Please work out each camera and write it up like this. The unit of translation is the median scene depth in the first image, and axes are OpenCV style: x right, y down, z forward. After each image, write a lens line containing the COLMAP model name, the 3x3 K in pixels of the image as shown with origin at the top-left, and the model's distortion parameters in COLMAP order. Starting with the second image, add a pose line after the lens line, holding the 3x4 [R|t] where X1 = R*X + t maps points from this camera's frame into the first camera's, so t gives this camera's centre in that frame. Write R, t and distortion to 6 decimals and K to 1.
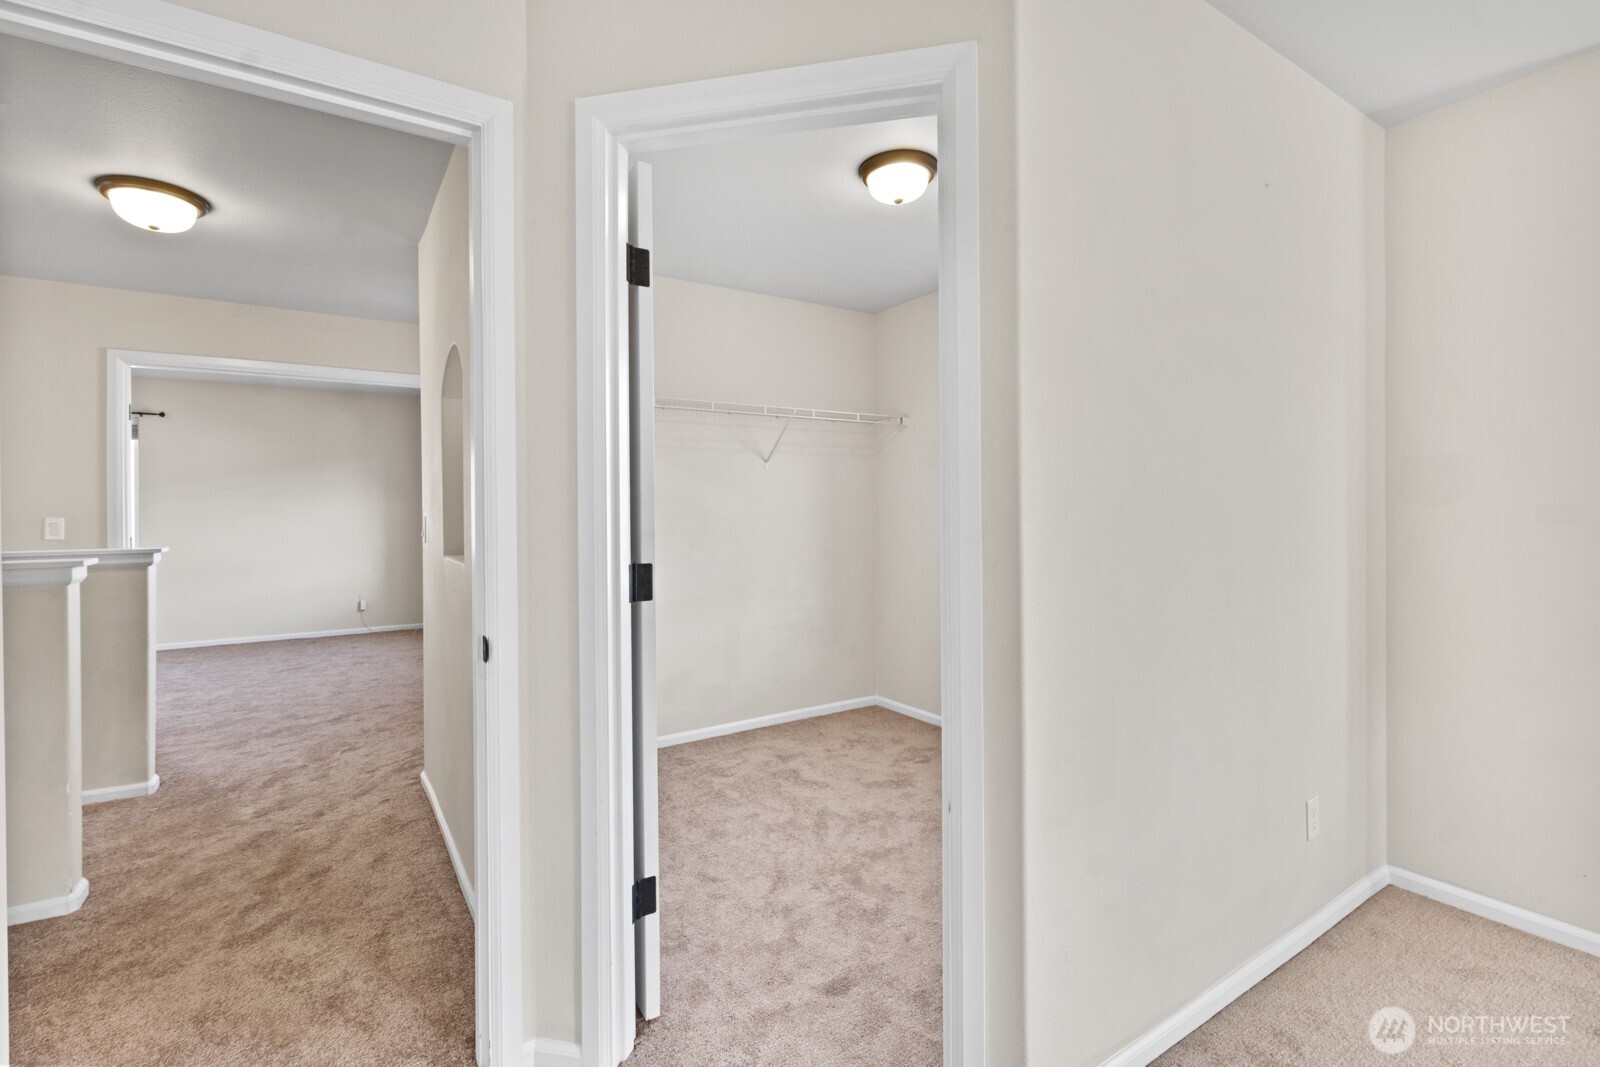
lens RADIAL K [[694.0, 0, 791.6], [0, 694.0, 519.9], [0, 0, 1]] dist [-0.000729, -0.000257]
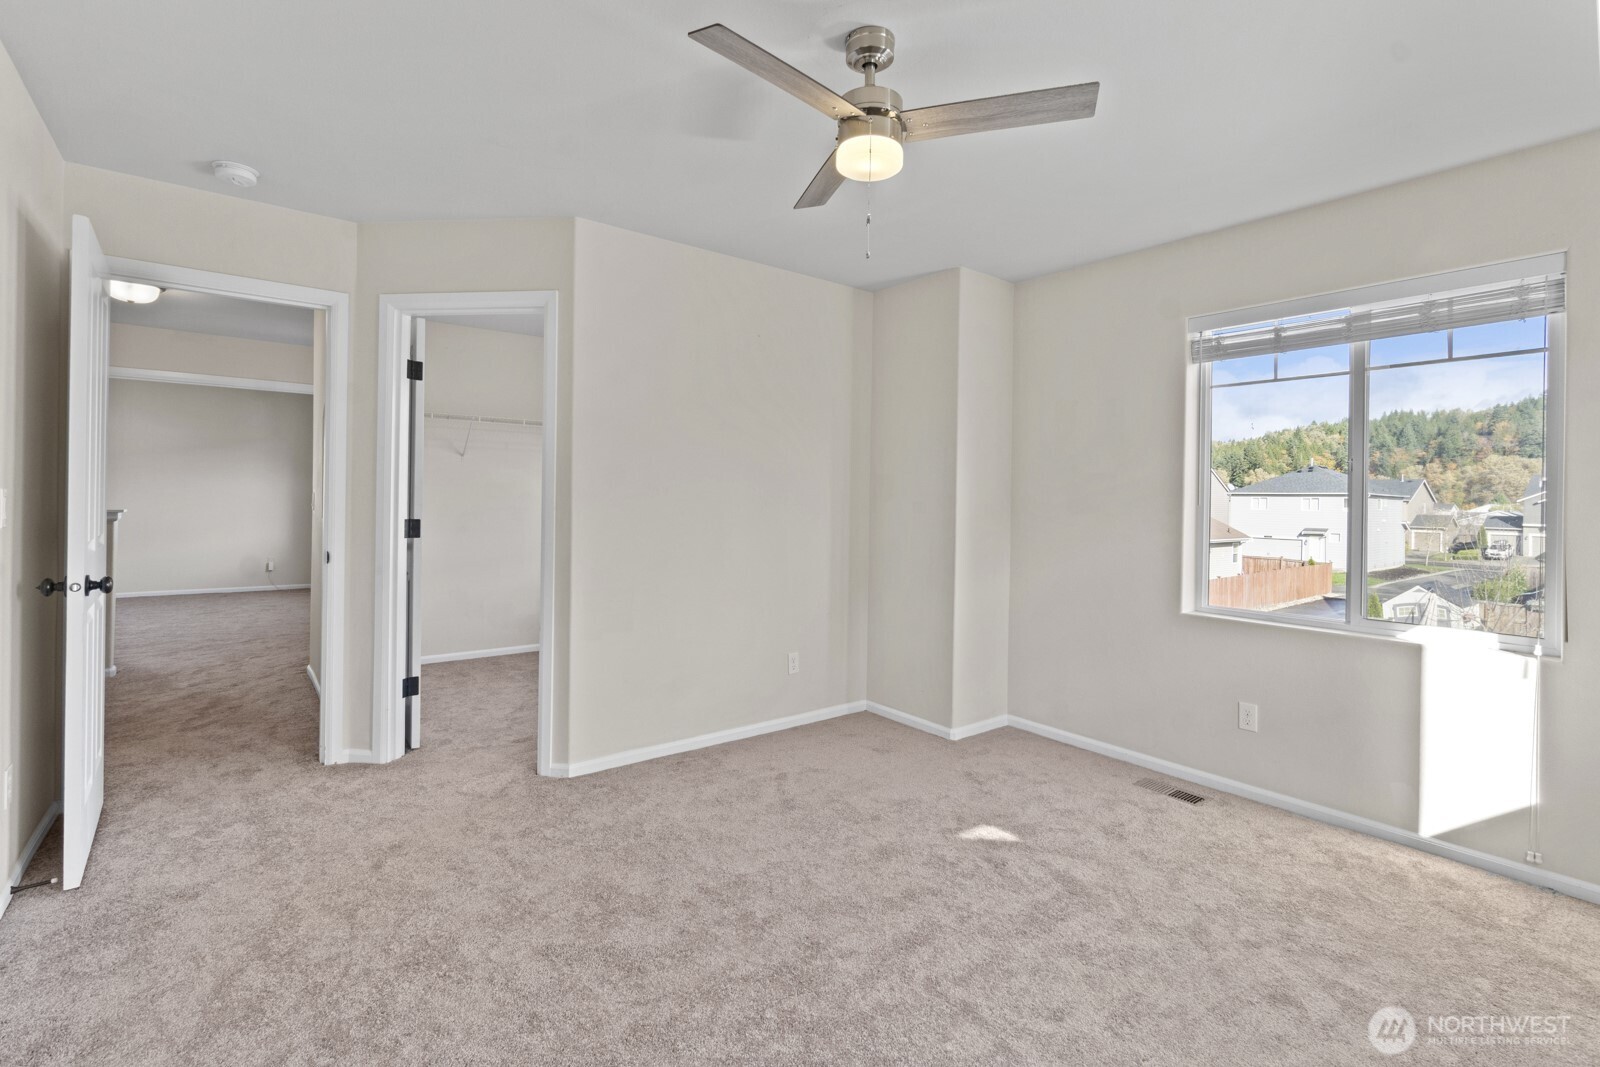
lens RADIAL K [[694.0, 0, 789.6], [0, 694.0, 503.7], [0, 0, 1]] dist [-0.000729, -0.000257]
pose [[0.996185, 0.024072, 0.083879, 0.494691], [-0.023937, 0.999710, -0.002617, -0.001111], [-0.083917, 0.000599, 0.996473, -0.773942]]
